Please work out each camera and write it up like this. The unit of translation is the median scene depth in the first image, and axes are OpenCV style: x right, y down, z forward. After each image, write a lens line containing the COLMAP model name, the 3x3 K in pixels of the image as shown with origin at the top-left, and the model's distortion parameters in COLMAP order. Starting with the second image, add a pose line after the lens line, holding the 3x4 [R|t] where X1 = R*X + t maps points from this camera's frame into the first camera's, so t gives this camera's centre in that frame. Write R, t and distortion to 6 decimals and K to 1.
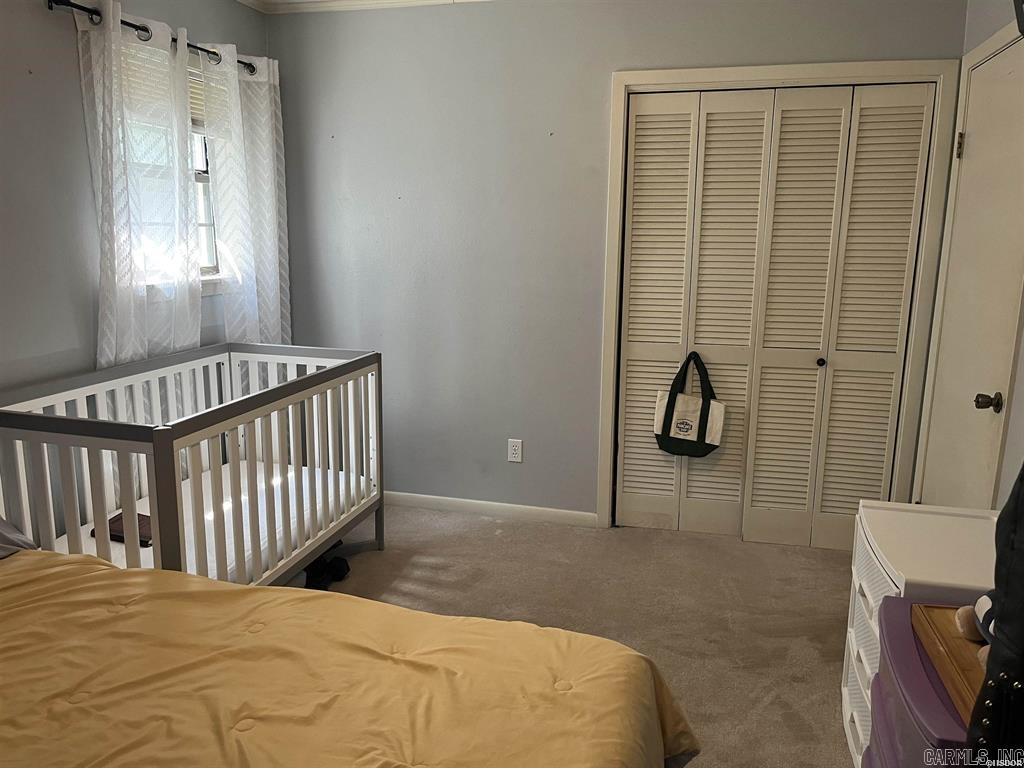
lens RADIAL K [[777.9, 0, 513.6], [0, 777.9, 390.9], [0, 0, 1]] dist [0.077296, -0.117008]
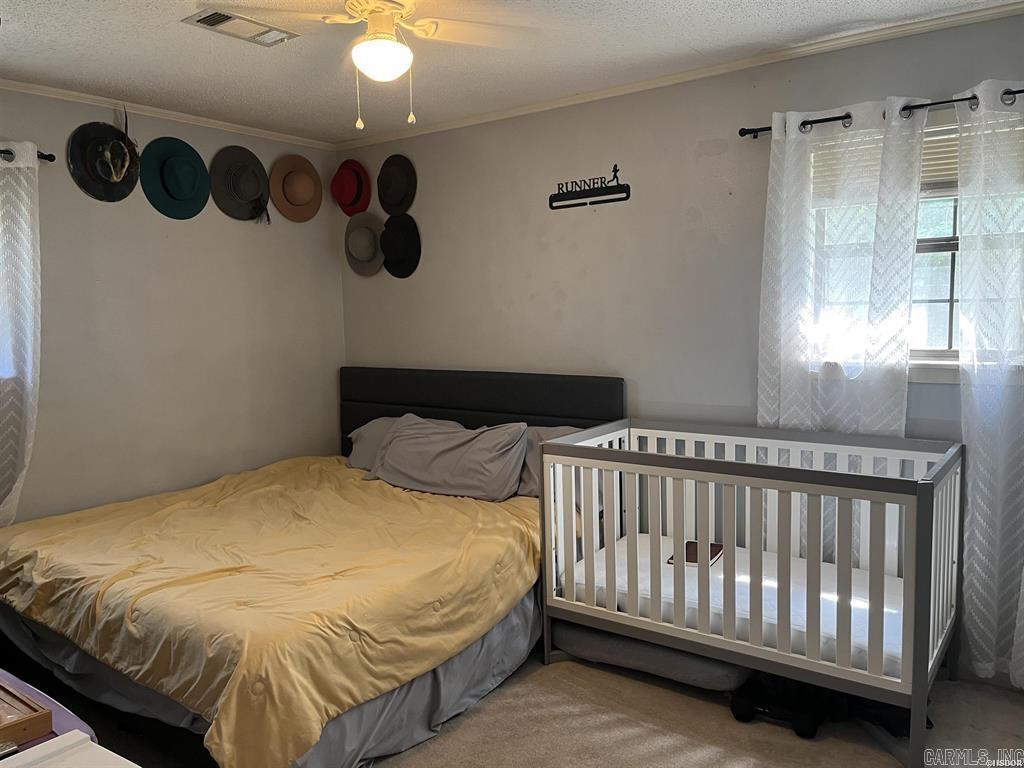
lens RADIAL K [[777.9, 0, 513.6], [0, 777.9, 390.9], [0, 0, 1]] dist [0.077296, -0.117008]
pose [[-0.382177, 0.092744, -0.919423, 0.637981], [-0.167737, 0.971461, 0.167716, -0.199518], [0.908738, 0.218318, -0.355713, 0.989427]]
